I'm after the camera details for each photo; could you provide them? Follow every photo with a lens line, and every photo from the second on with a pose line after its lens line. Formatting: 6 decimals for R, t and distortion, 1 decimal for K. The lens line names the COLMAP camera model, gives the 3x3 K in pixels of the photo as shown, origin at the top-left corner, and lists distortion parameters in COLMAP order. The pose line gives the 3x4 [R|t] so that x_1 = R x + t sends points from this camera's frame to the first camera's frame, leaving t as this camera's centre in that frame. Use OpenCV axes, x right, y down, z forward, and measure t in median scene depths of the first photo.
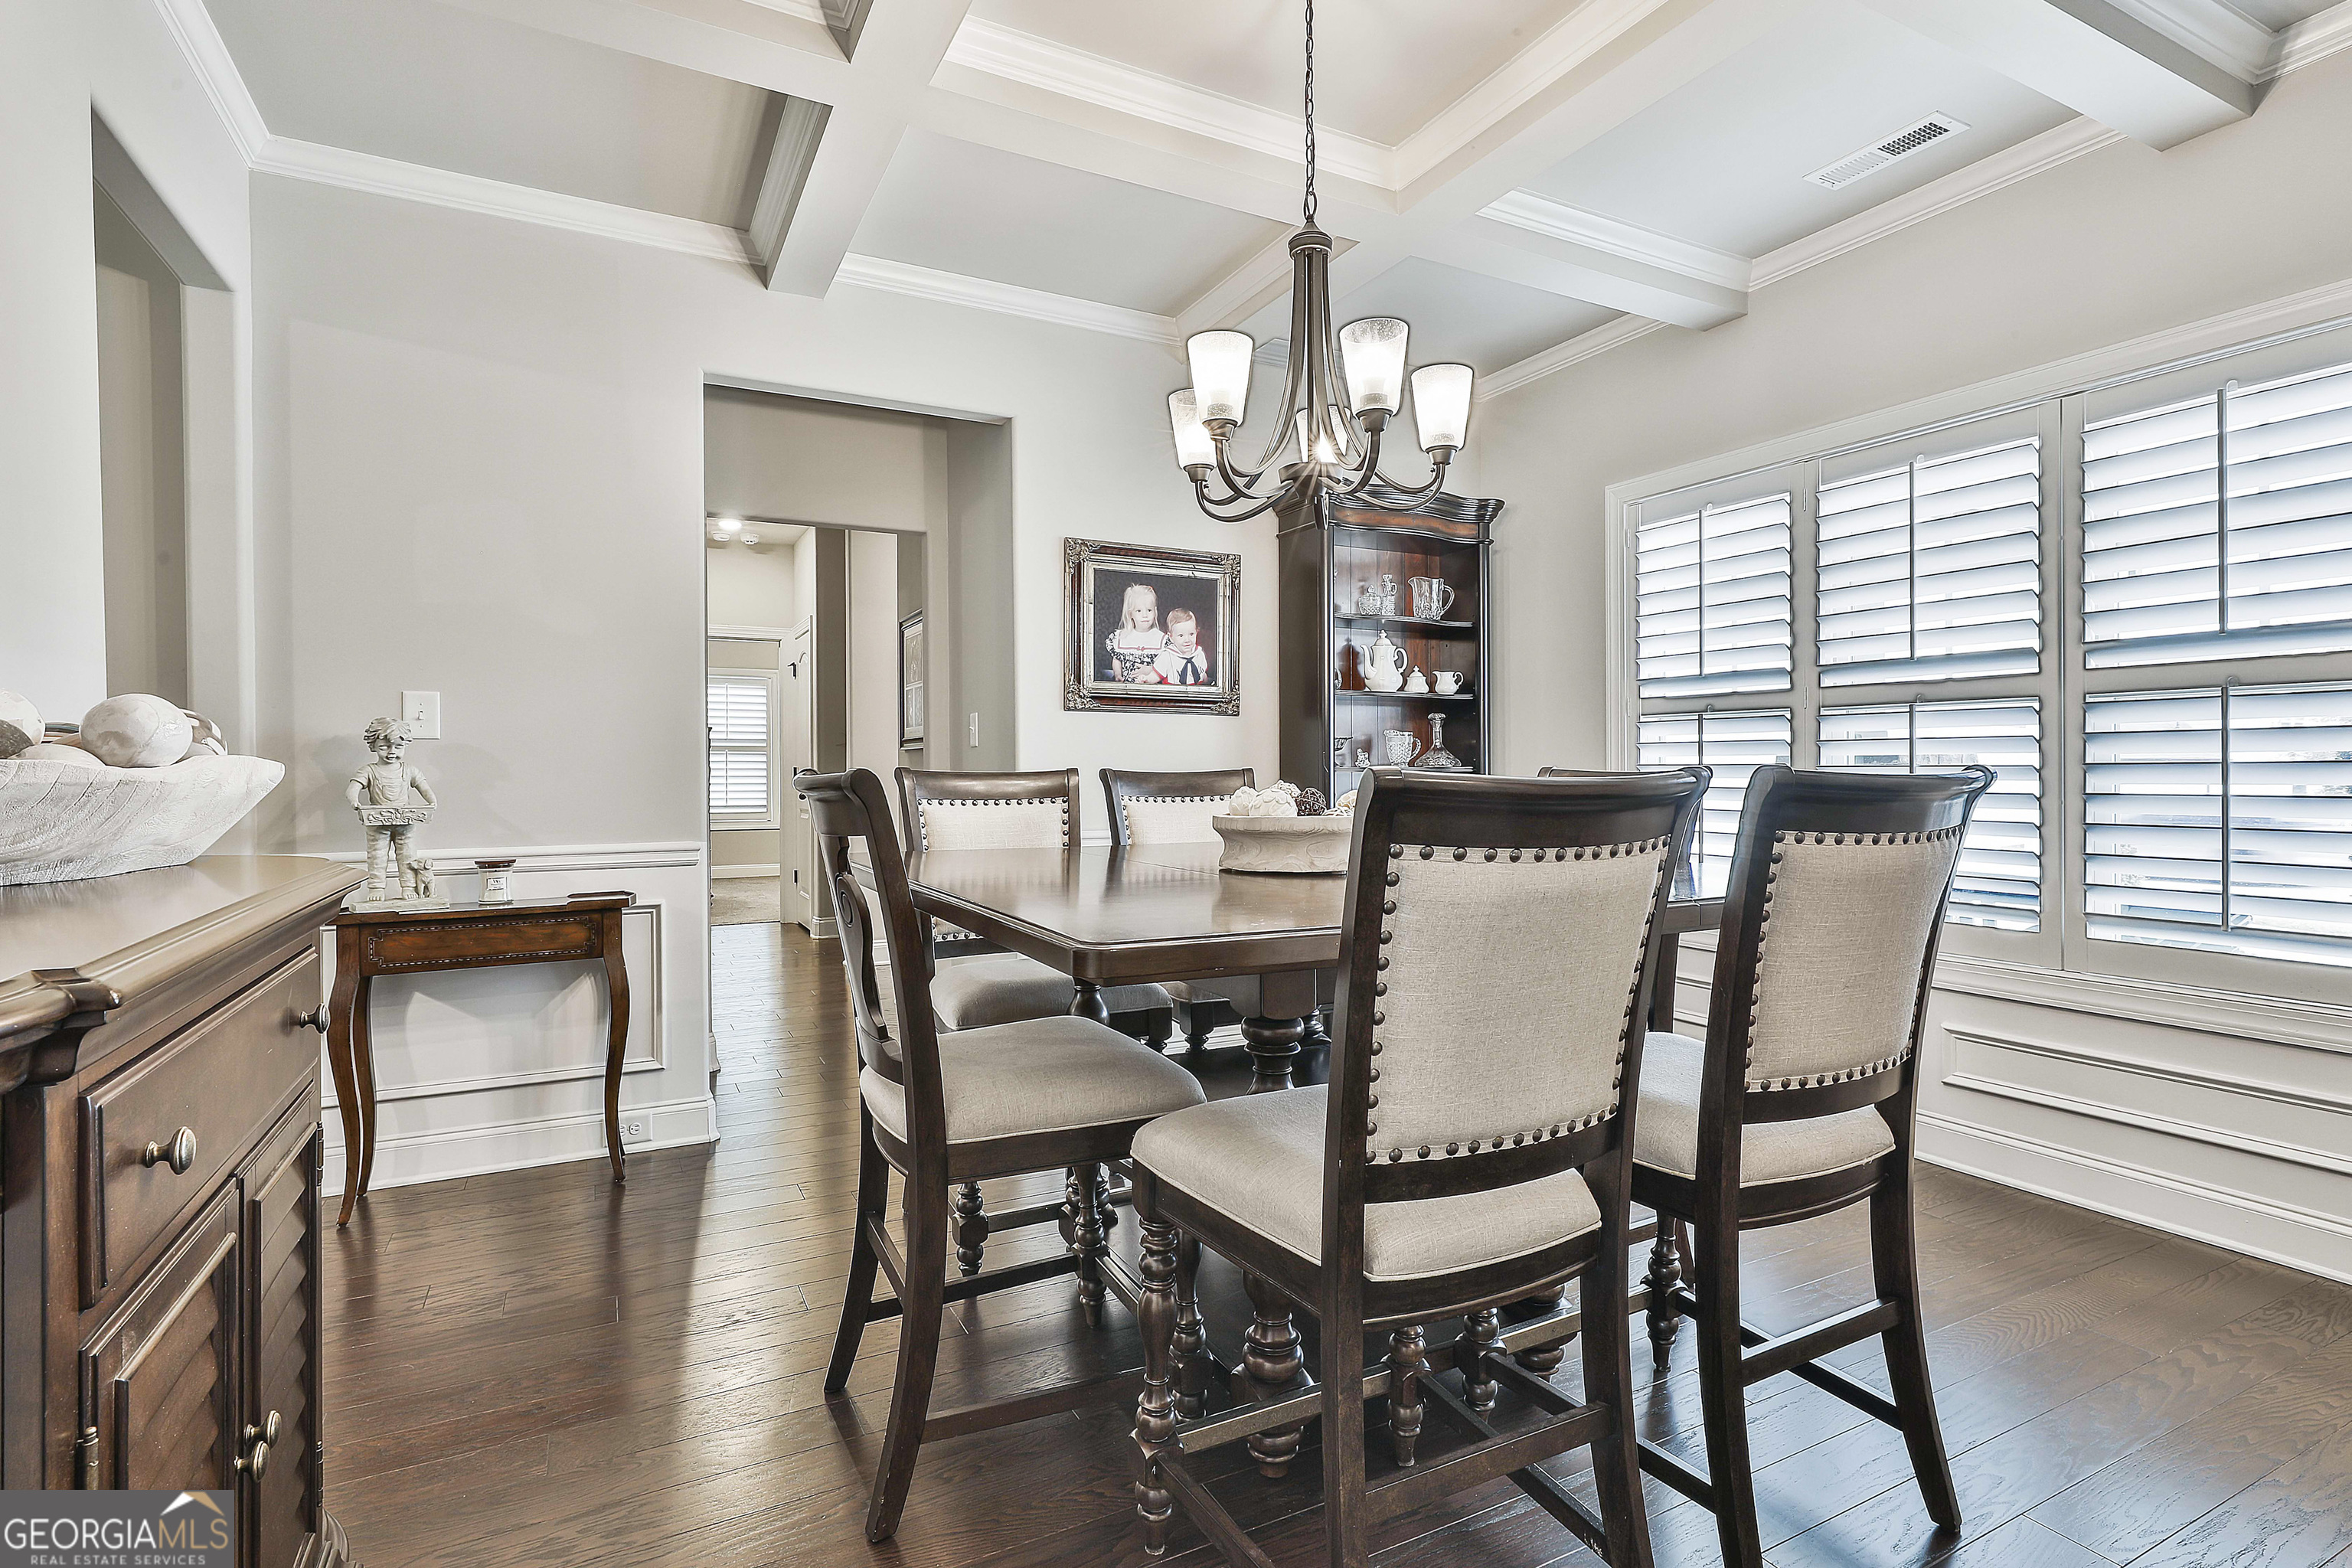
lens RADIAL K [[1124.2, 0, 1177.3], [0, 1124.2, 778.9], [0, 0, 1]] dist [-0.002311, 0.001620]
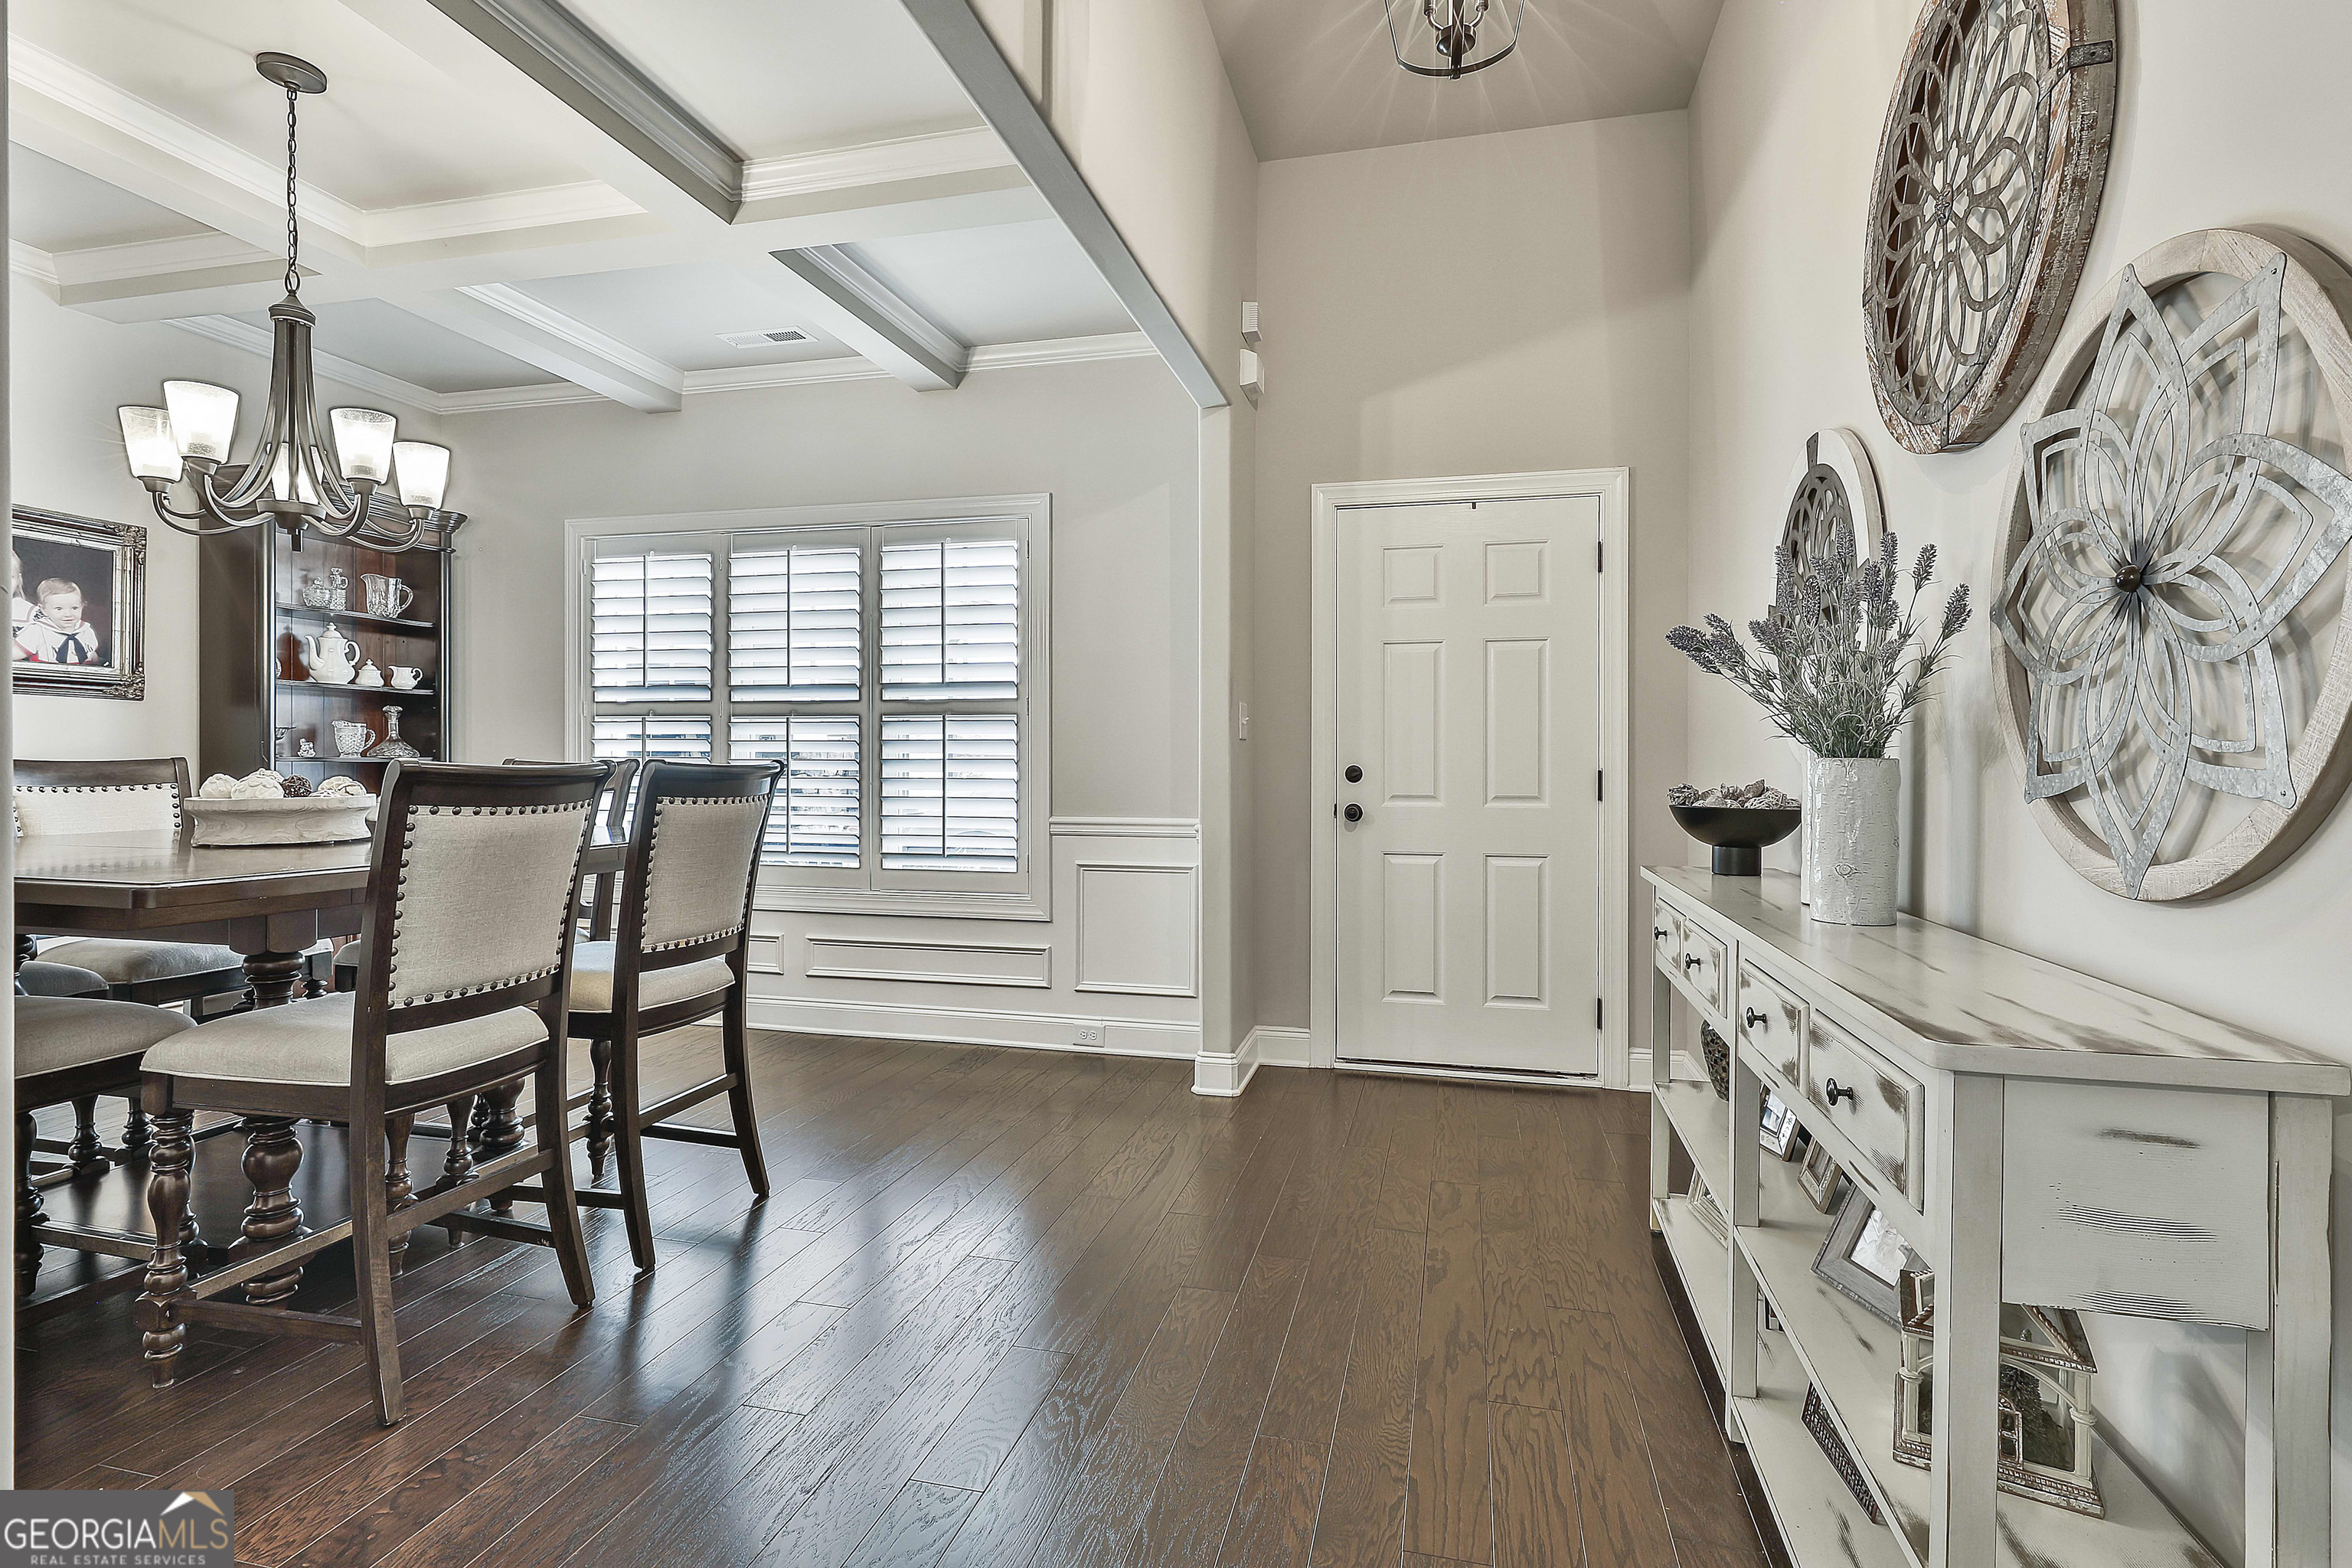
lens RADIAL K [[1128.6, 0, 1181.5], [0, 1128.6, 761.2], [0, 0, 1]] dist [-0.007962, 0.005030]
pose [[0.653470, 0.005628, 0.756932, -0.165524], [0.000574, 0.999968, -0.007930, 0.003559], [-0.756952, 0.005617, 0.653446, -0.483514]]
